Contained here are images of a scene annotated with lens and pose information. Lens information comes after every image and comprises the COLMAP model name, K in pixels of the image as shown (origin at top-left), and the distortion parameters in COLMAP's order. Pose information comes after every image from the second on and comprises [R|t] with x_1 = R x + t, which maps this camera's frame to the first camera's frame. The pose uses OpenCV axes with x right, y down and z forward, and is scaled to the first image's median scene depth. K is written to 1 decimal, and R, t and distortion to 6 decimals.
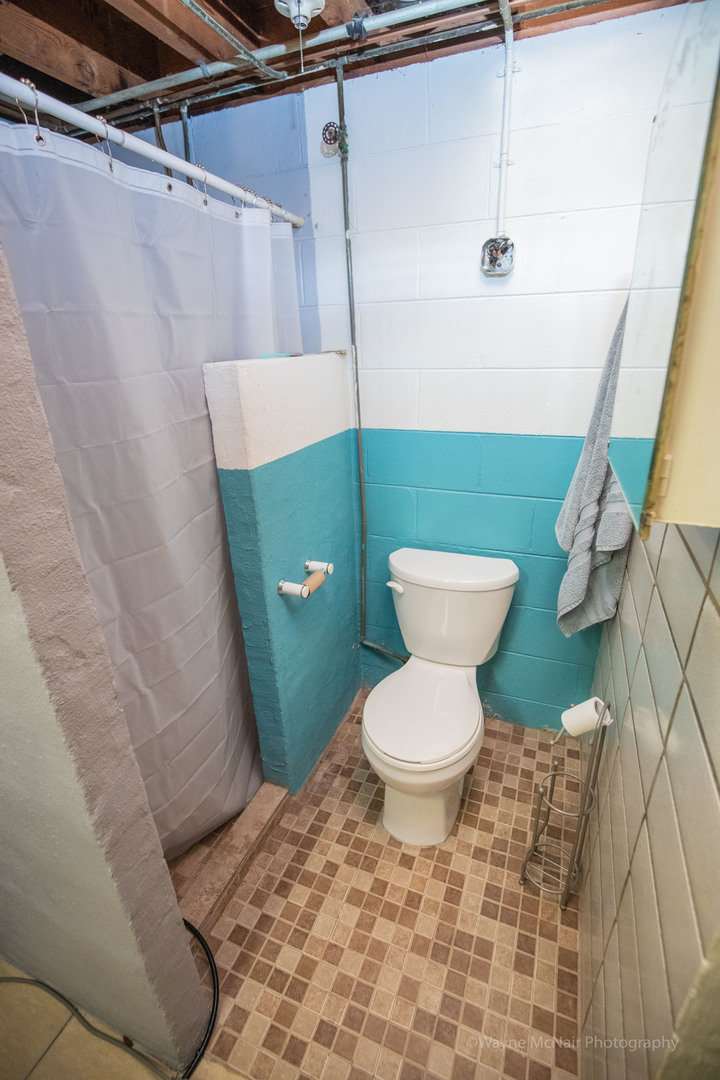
lens RADIAL K [[496.1, 0, 359.6], [0, 496.1, 535.4], [0, 0, 1]] dist [-0.034612, 0.005879]
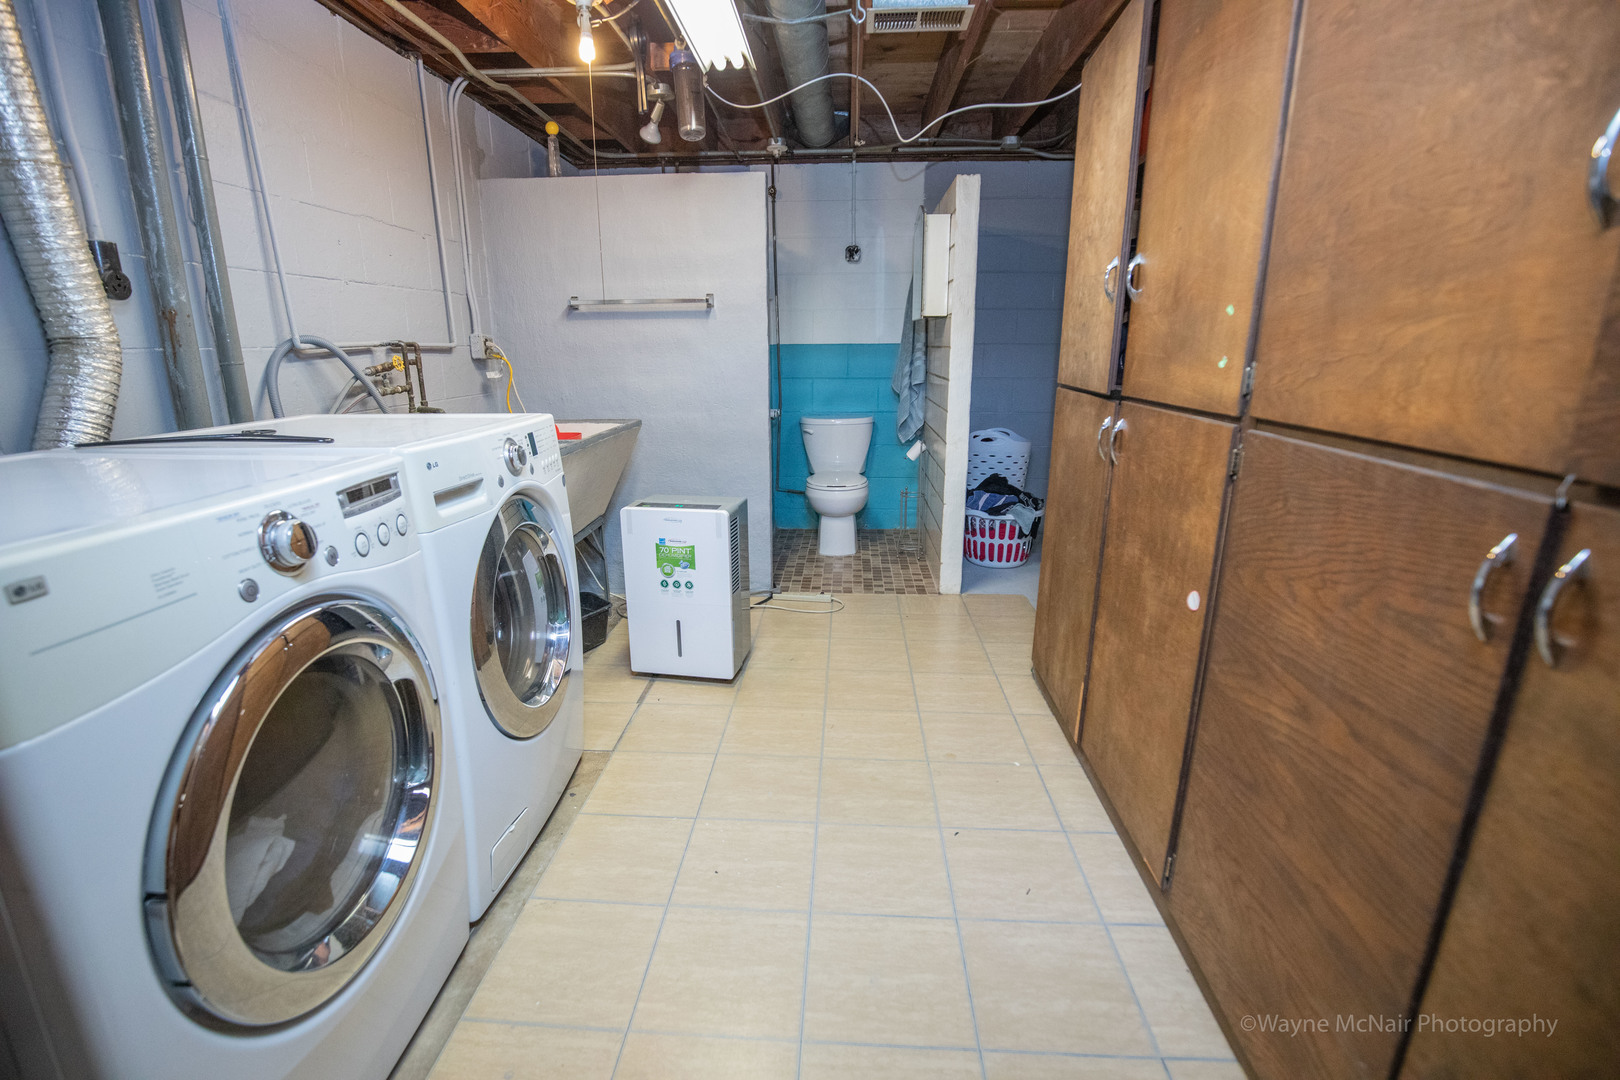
lens RADIAL K [[744.2, 0, 805.1], [0, 744.2, 550.1], [0, 0, 1]] dist [-0.034612, 0.005879]
pose [[0.946626, -0.056225, 0.317392, -1.022656], [0.094441, 0.989836, -0.106325, 1.029179], [-0.308188, 0.130625, 0.942315, -1.805193]]
